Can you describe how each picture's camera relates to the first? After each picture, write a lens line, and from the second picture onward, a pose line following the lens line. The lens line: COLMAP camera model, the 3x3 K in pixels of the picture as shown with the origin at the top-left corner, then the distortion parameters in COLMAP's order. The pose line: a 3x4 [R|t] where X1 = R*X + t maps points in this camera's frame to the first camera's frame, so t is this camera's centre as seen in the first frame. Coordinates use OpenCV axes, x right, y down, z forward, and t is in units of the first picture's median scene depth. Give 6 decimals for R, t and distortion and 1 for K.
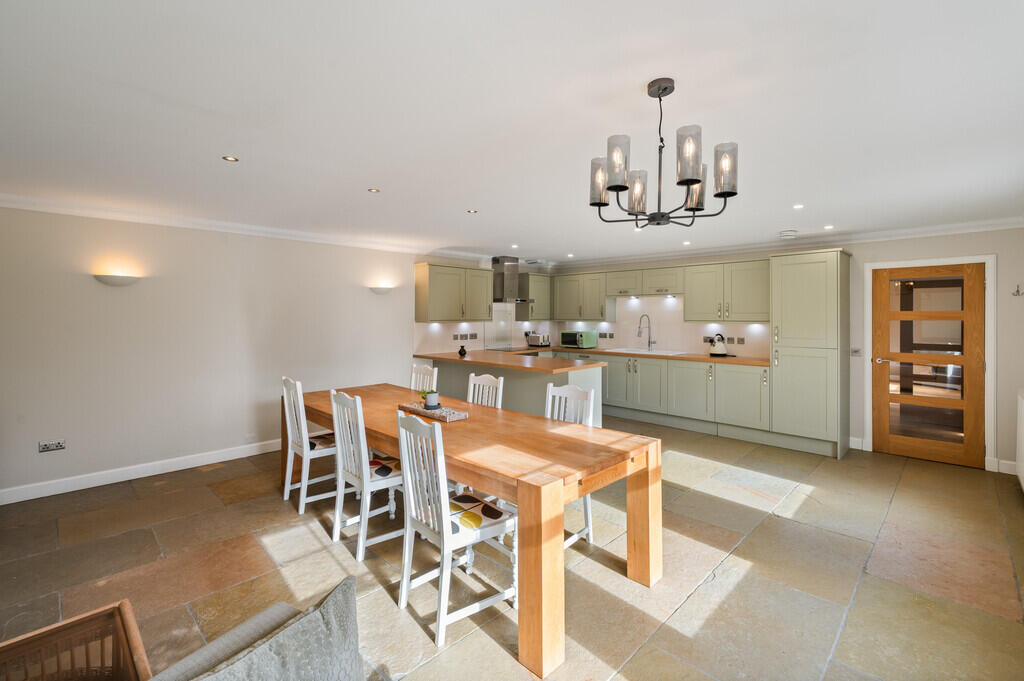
lens RADIAL K [[445.2, 0, 518.0], [0, 445.2, 321.4], [0, 0, 1]] dist [-0.001130, 0.000122]
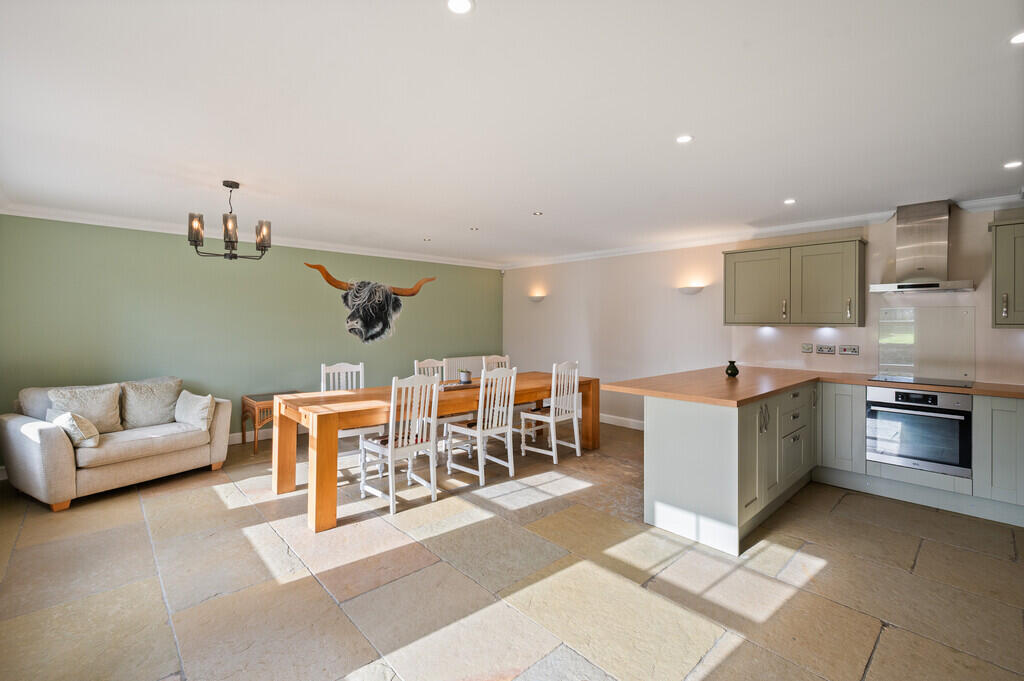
lens RADIAL K [[445.2, 0, 518.0], [0, 445.2, 321.4], [0, 0, 1]] dist [-0.001130, 0.000122]
pose [[-0.032173, -0.003822, -0.999475, 0.615268], [-0.018971, 0.999815, -0.003213, 0.004799], [0.999302, 0.018858, -0.032240, 0.649899]]
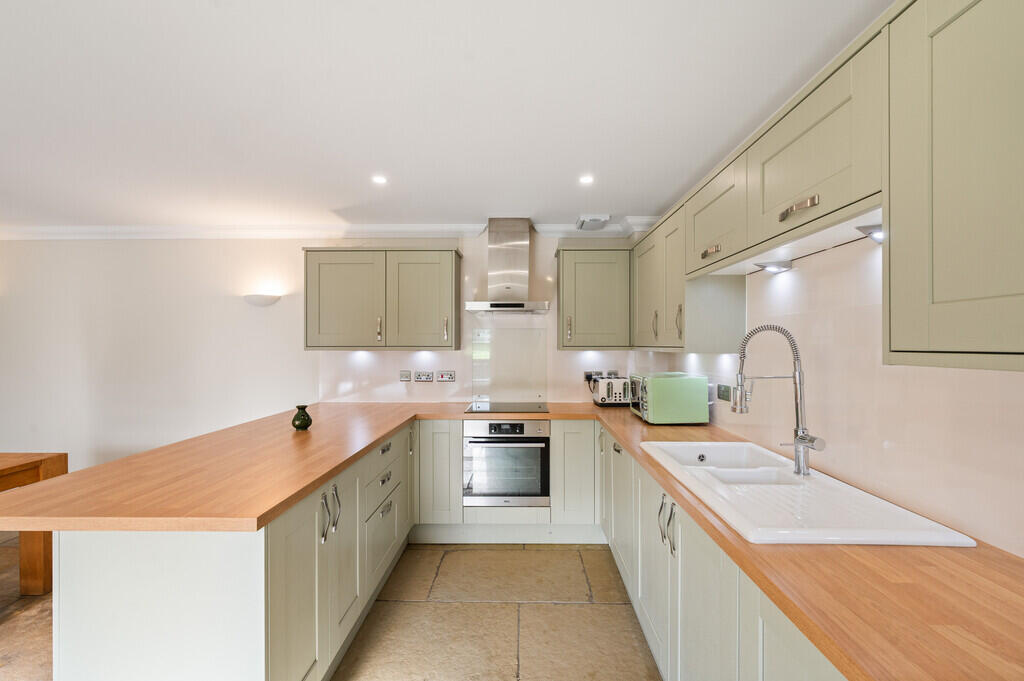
lens RADIAL K [[445.9, 0, 512.0], [0, 445.9, 340.5], [0, 0, 1]] dist [-0.000846, -0.000031]
pose [[0.687056, -0.008095, -0.726560, 0.405081], [-0.006975, 0.999818, -0.017736, -0.001925], [0.726571, 0.017253, 0.686874, 0.793381]]
